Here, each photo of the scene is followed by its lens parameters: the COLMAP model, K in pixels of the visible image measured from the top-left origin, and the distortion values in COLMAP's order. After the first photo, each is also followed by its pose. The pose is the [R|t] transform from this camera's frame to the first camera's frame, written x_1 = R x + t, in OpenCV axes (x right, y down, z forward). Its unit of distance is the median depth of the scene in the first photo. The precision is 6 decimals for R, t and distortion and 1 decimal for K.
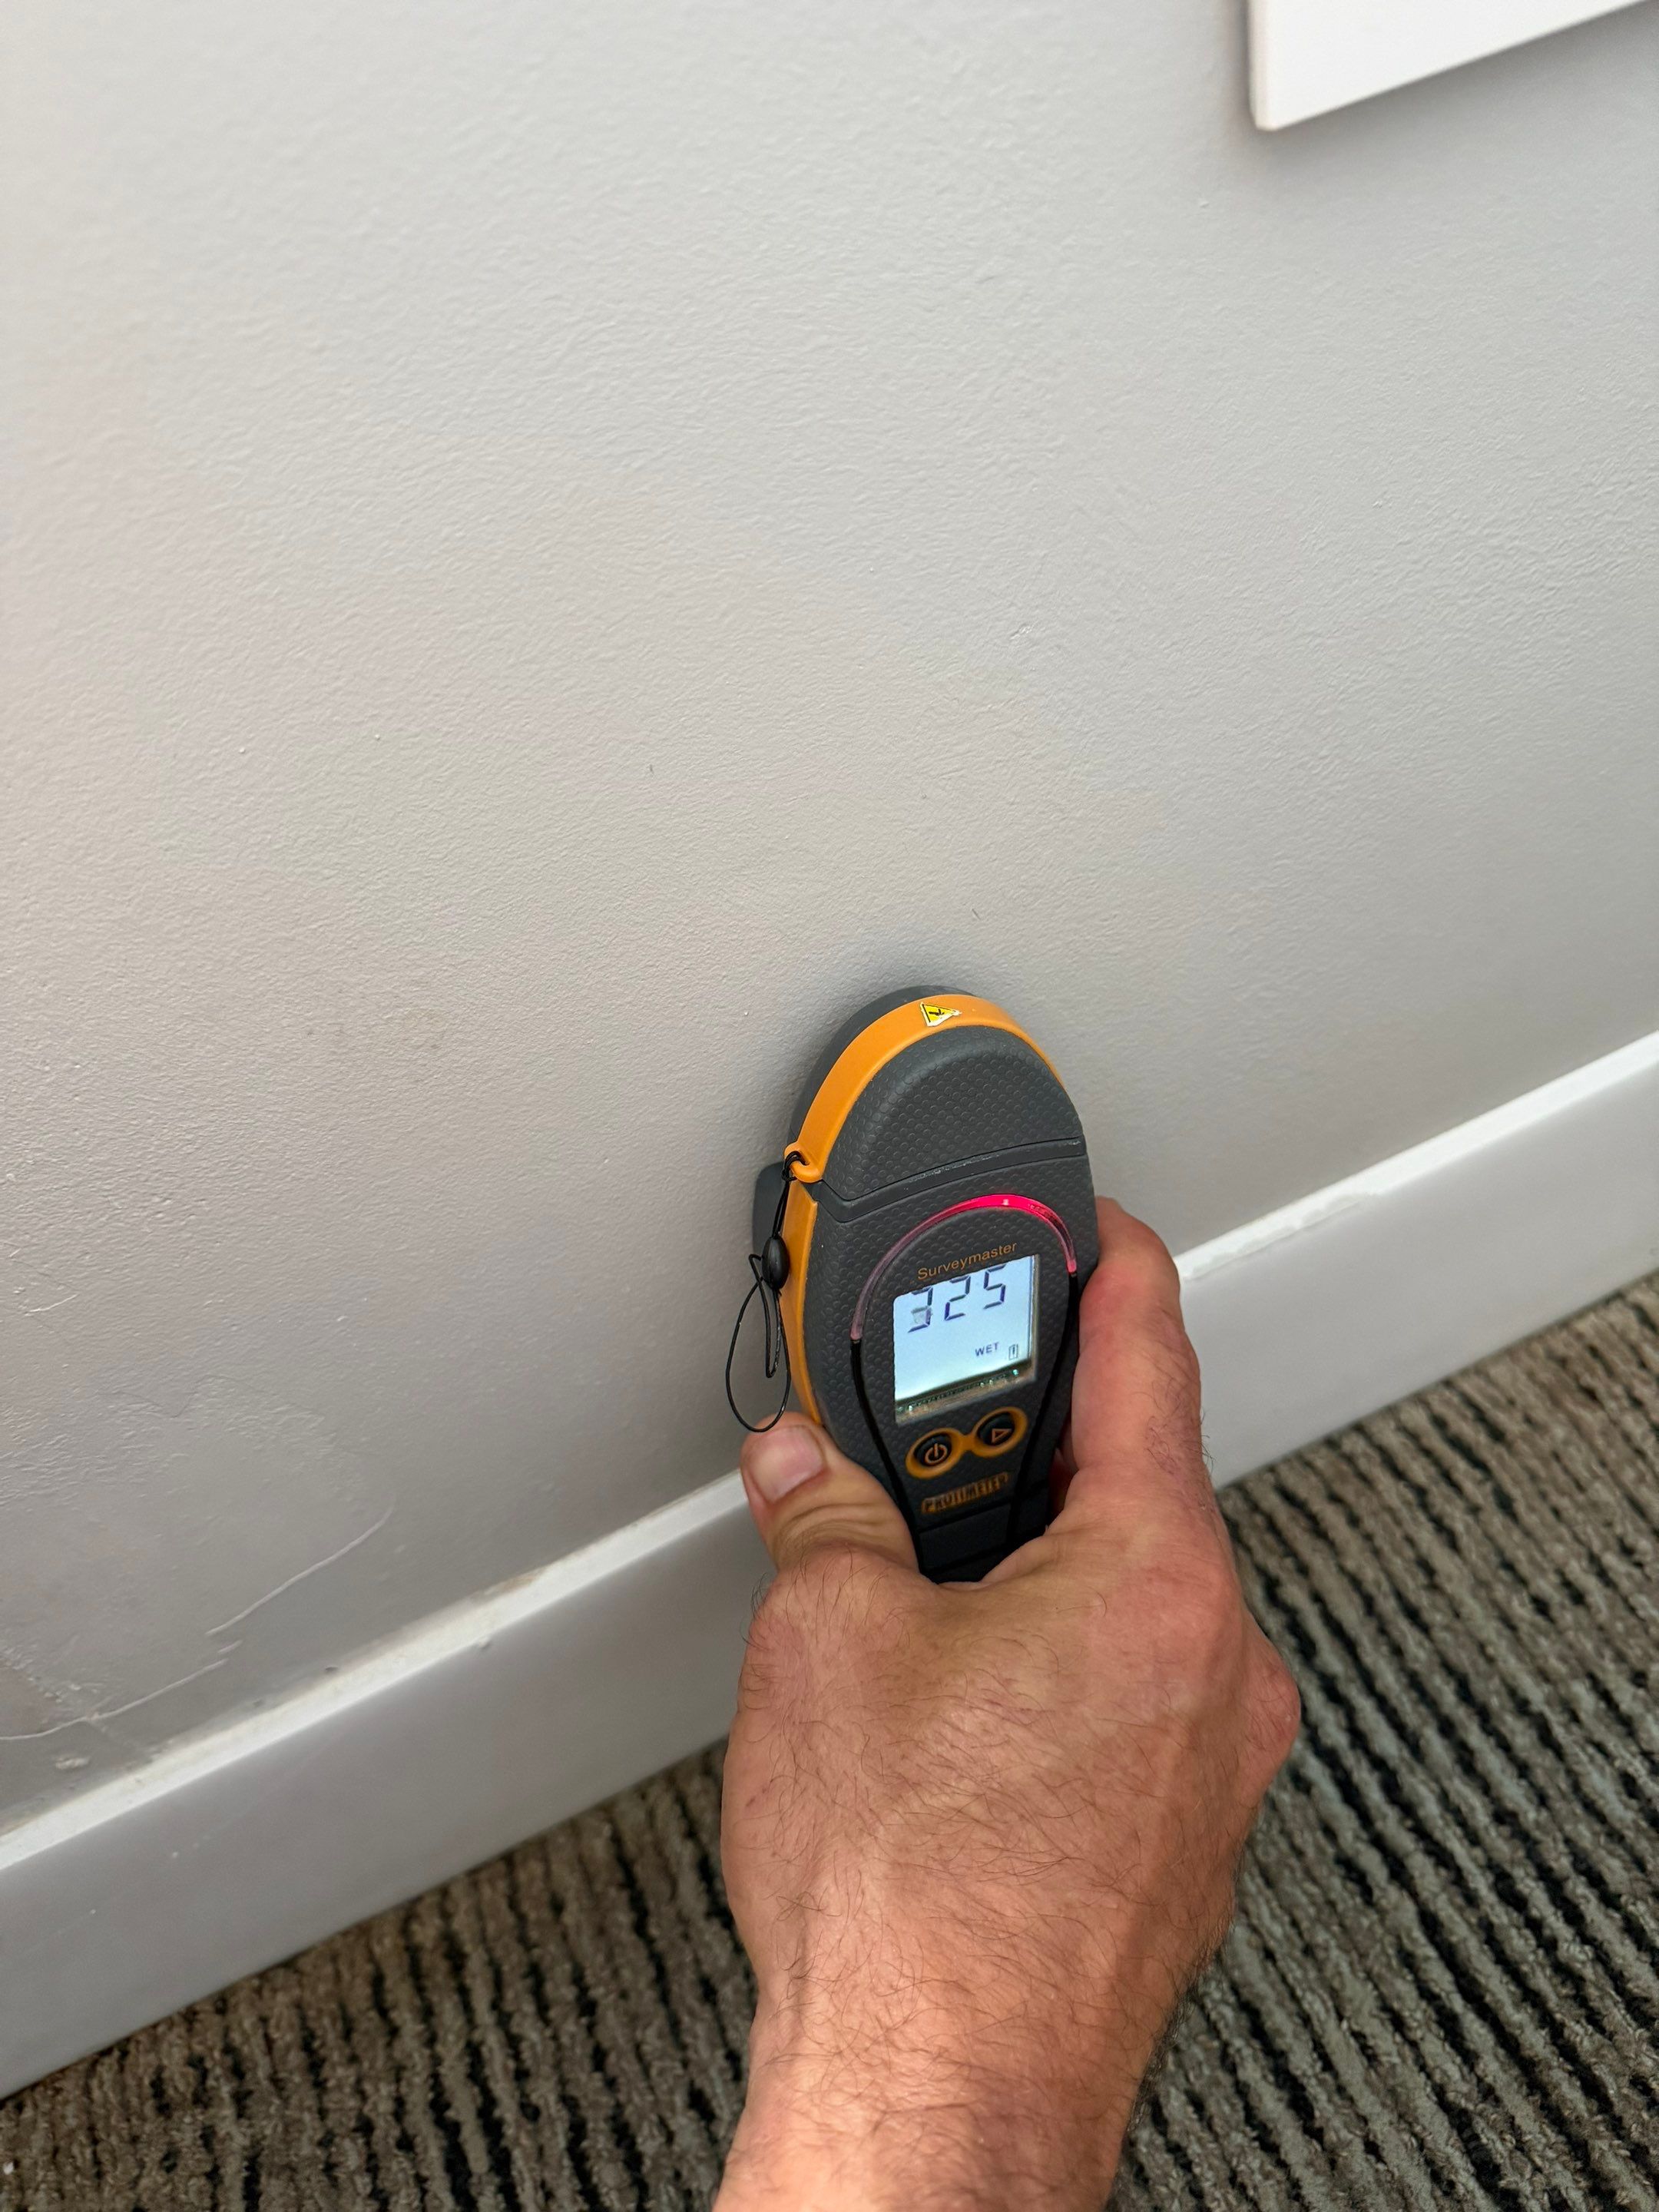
lens RADIAL K [[1600.1, 0, 862.6], [0, 1600.1, 1081.3], [0, 0, 1]] dist [-0.026473, 0.007408]
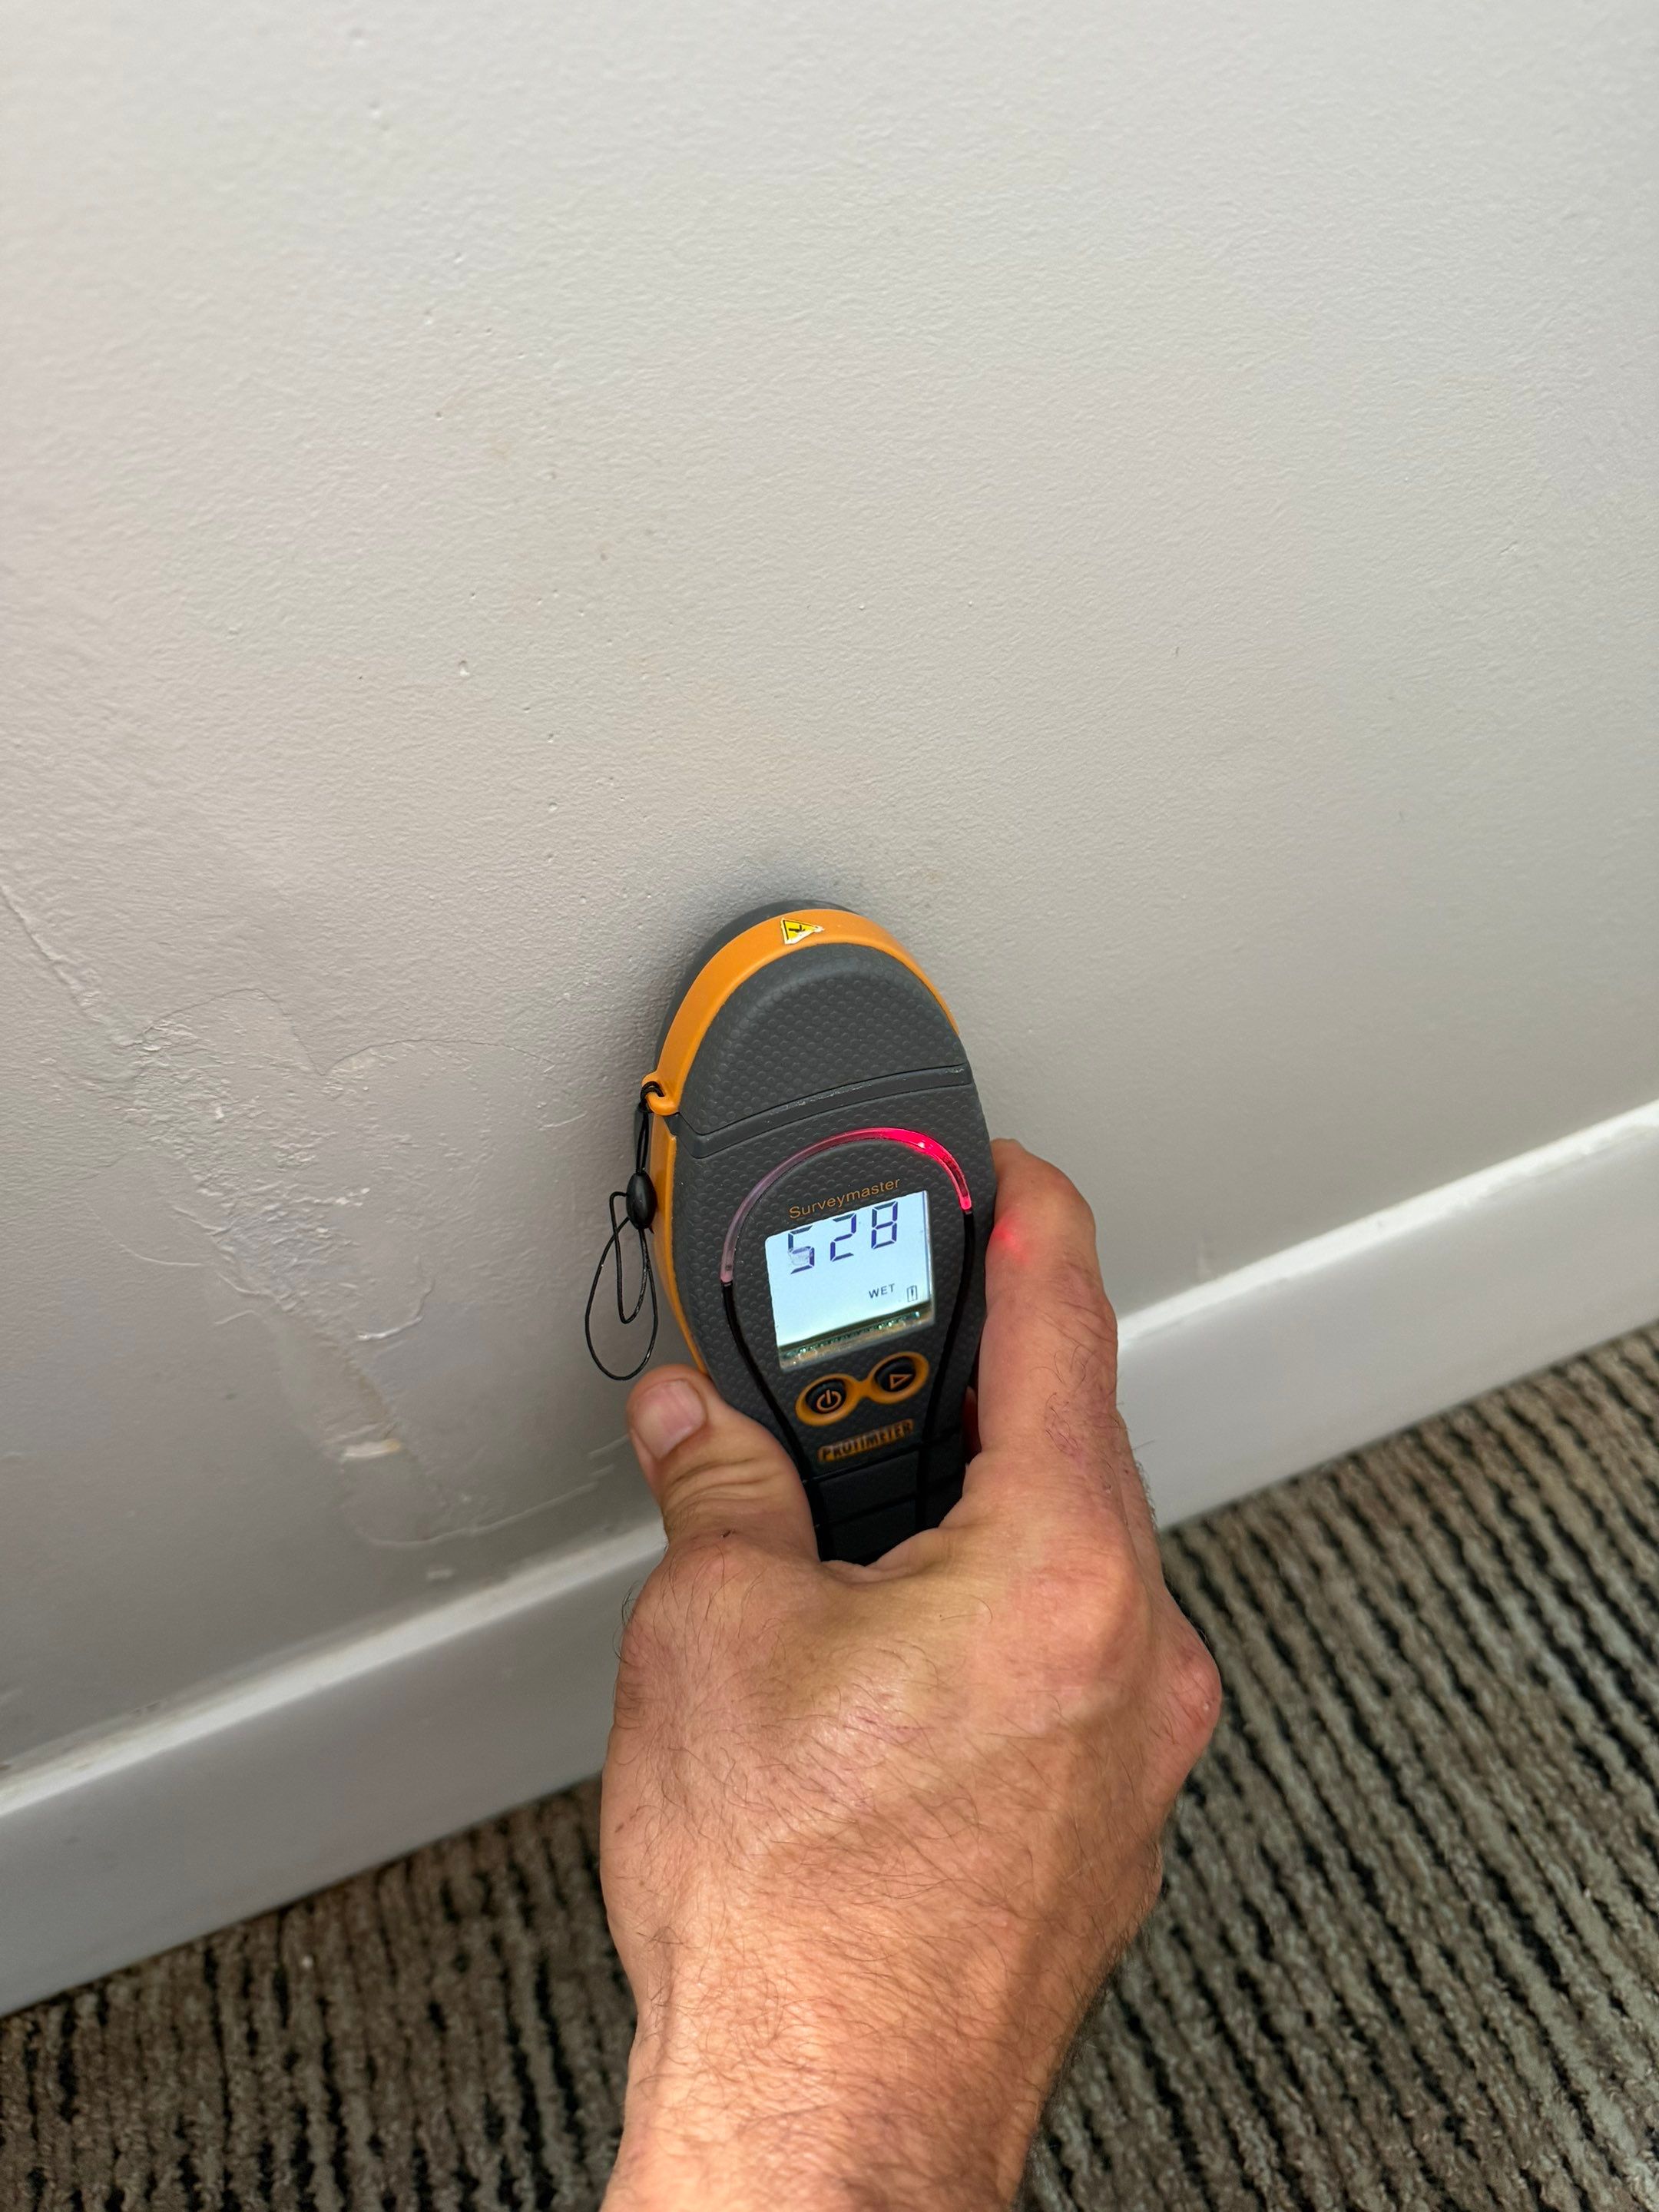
lens RADIAL K [[1611.7, 0, 860.3], [0, 1611.7, 1099.0], [0, 0, 1]] dist [-0.024009, 0.004677]
pose [[0.998089, 0.061776, -0.001150, -0.206422], [-0.061723, 0.997734, 0.026790, 0.056886], [0.002802, -0.026668, 0.999640, -0.063380]]
